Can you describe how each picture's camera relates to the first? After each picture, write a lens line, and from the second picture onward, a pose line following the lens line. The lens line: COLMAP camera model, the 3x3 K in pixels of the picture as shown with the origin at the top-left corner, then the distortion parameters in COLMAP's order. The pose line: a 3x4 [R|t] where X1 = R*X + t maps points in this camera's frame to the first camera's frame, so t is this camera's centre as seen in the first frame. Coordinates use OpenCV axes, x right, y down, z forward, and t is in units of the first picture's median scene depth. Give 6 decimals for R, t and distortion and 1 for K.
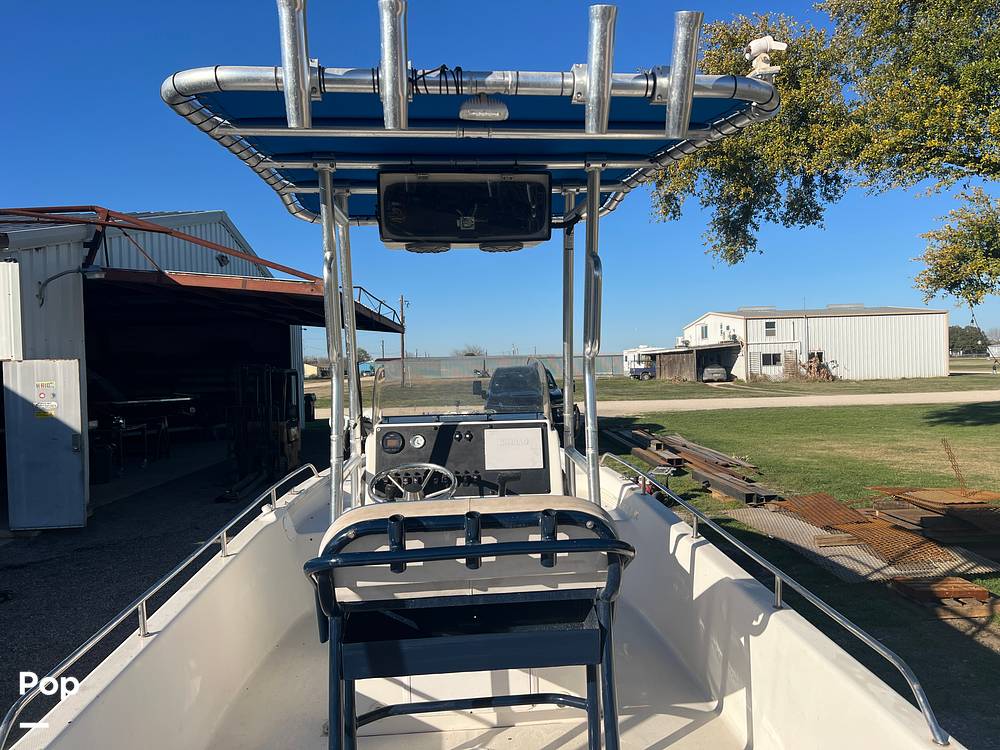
lens RADIAL K [[754.7, 0, 500.0], [0, 754.7, 375.0], [0, 0, 1]] dist [0.096244, -0.122978]
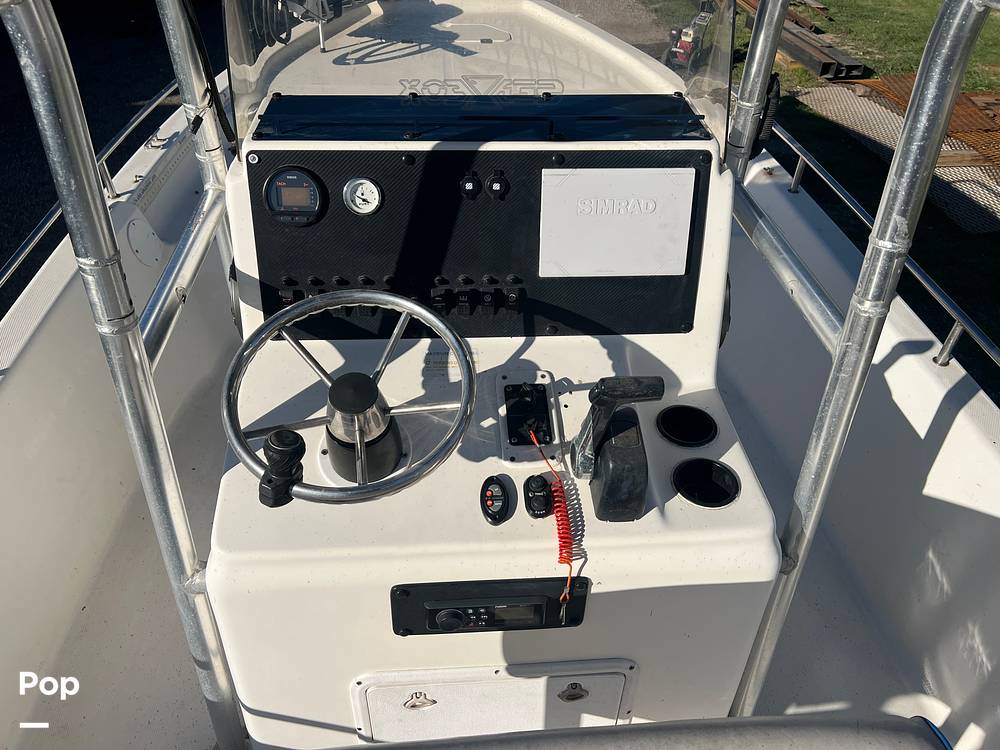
lens RADIAL K [[757.5, 0, 500.0], [0, 757.5, 375.0], [0, 0, 1]] dist [0.058478, -0.046467]
pose [[0.998895, 0.033545, 0.032905, -0.050536], [-0.046395, 0.815060, 0.577517, -0.059606], [-0.007447, -0.578405, 0.815716, 0.636044]]
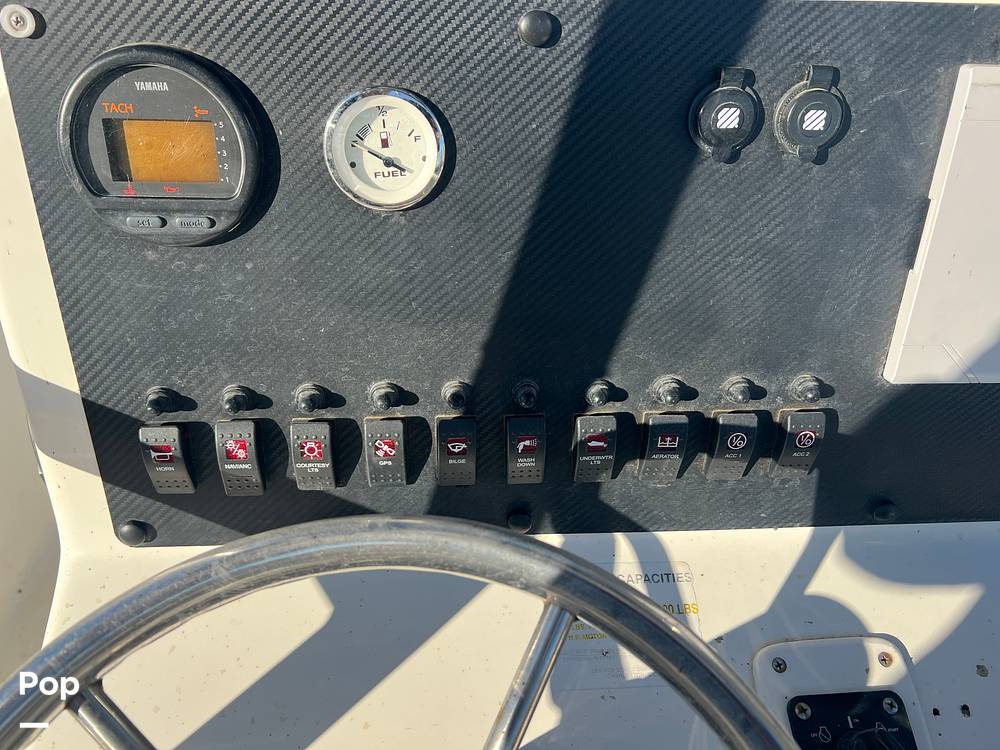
lens RADIAL K [[763.8, 0, 497.0], [0, 763.8, 340.5], [0, 0, 1]] dist [-0.002819, -0.002463]
pose [[0.998948, 0.044284, 0.011928, -0.090962], [-0.042591, 0.799315, 0.599401, 0.038950], [0.017010, -0.599279, 0.800360, 0.877934]]
